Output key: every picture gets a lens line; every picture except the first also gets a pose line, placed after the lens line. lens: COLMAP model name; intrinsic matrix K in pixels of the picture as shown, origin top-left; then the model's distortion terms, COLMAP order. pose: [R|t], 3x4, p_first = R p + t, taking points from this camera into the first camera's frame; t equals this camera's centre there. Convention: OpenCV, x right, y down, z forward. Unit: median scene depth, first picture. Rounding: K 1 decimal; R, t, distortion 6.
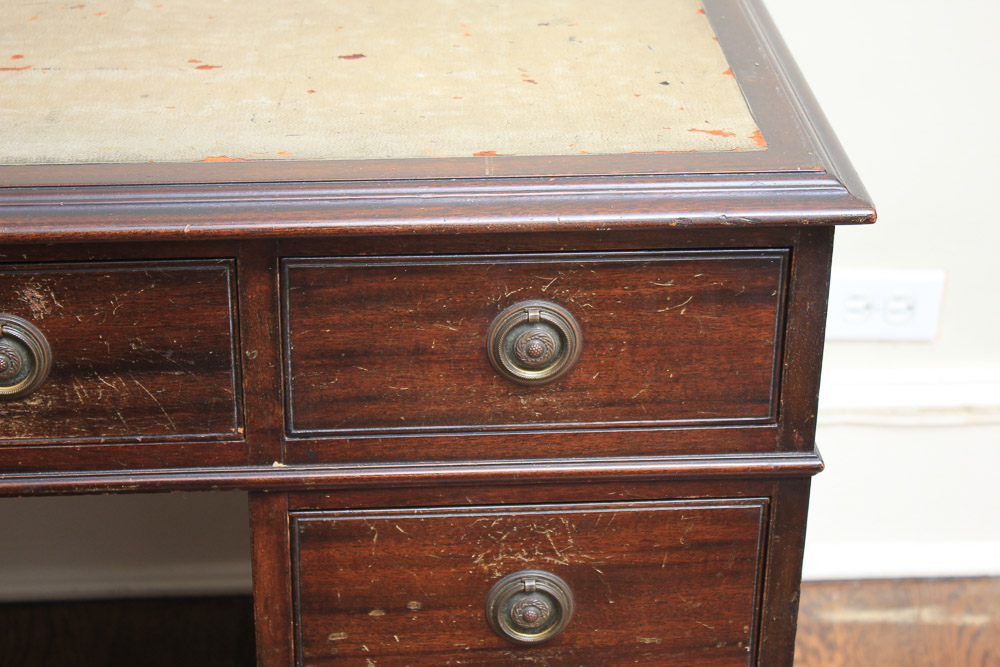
lens RADIAL K [[2122.9, 0, 500.8], [0, 2122.9, 335.1], [0, 0, 1]] dist [0.074504, 0.000000]
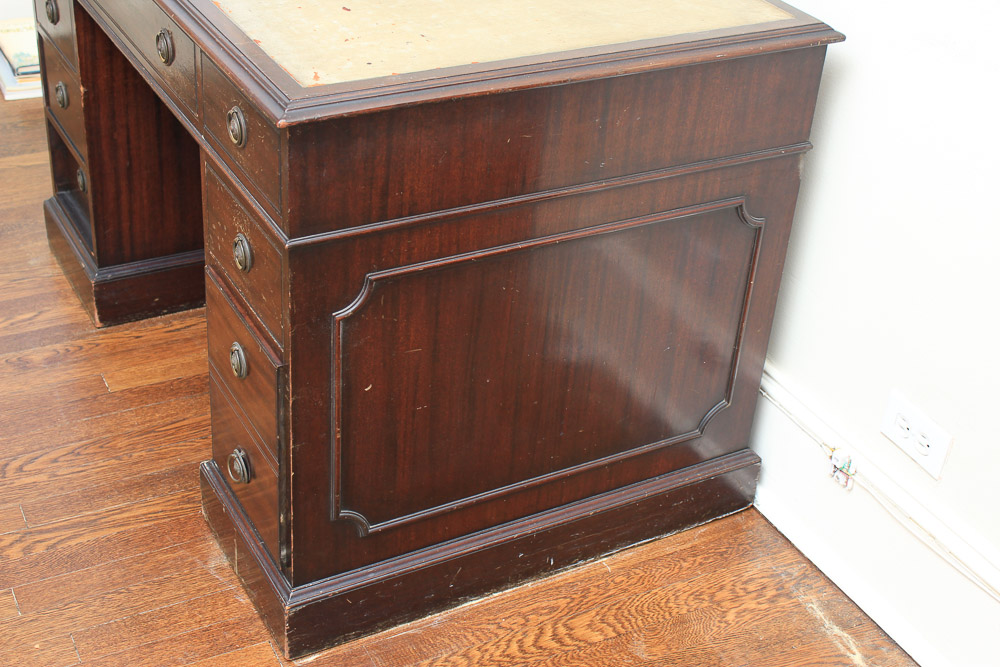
lens RADIAL K [[1440.9, 0, 504.9], [0, 1440.9, 334.7], [0, 0, 1]] dist [-0.001846, 0.000000]
pose [[0.425079, 0.493784, -0.758607, 1.409863], [-0.482979, 0.832549, 0.271281, -0.366132], [0.765532, 0.251076, 0.592386, 0.376196]]
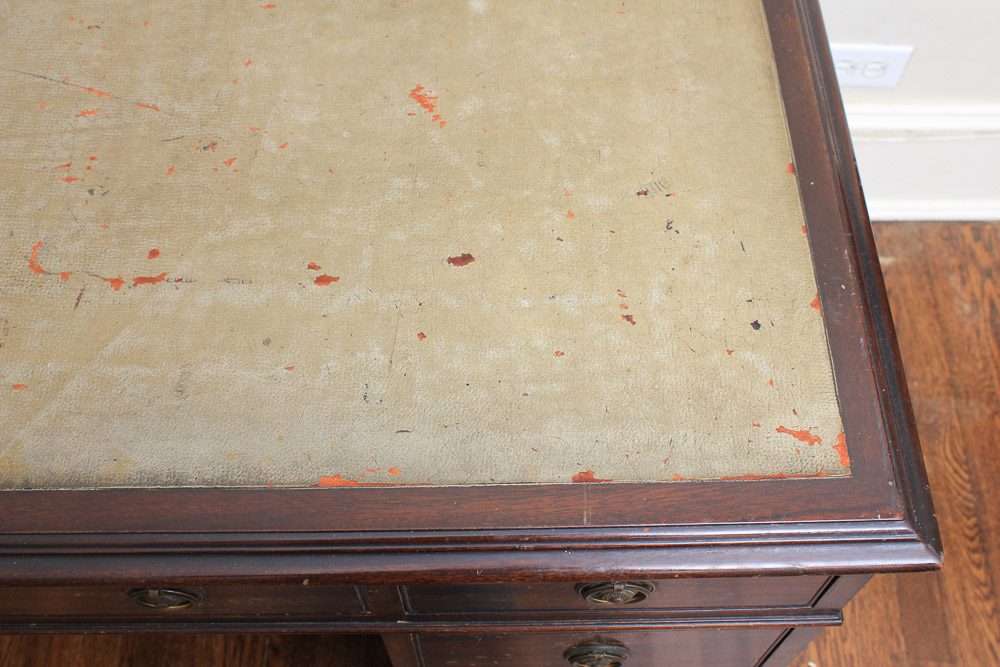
lens RADIAL K [[1121.2, 0, 499.2], [0, 1121.2, 329.6], [0, 0, 1]] dist [-0.089978, 0.000000]
pose [[0.998322, 0.042471, -0.039367, -0.030349], [-0.015365, 0.849701, 0.527041, -0.438901], [0.055834, -0.525552, 0.848927, 0.563641]]
